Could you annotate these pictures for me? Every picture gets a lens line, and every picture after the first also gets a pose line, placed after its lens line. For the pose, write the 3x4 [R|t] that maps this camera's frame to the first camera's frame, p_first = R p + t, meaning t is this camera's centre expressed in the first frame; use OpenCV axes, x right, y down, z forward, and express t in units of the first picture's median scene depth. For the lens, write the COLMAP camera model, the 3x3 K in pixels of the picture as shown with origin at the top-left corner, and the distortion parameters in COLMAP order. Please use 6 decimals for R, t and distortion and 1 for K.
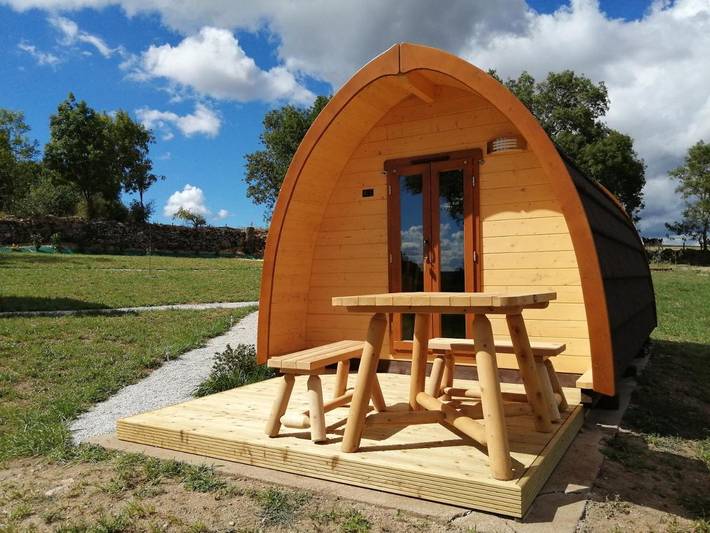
lens RADIAL K [[570.6, 0, 355.0], [0, 570.6, 266.5], [0, 0, 1]] dist [0.009457, 0.005866]
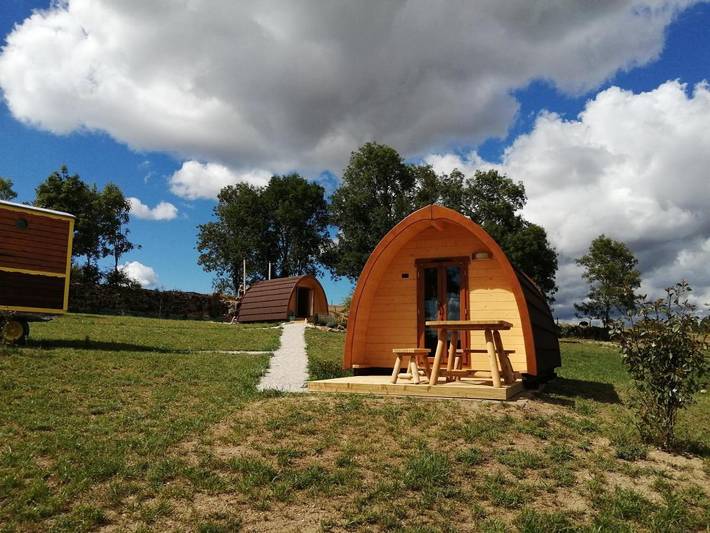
lens RADIAL K [[571.6, 0, 355.0], [0, 571.6, 266.5], [0, 0, 1]] dist [0.078453, -0.003655]
pose [[0.991082, 0.043834, 0.125841, -0.061222], [-0.027774, 0.991558, -0.126651, 0.012953], [-0.130330, 0.122026, 0.983933, -0.130567]]
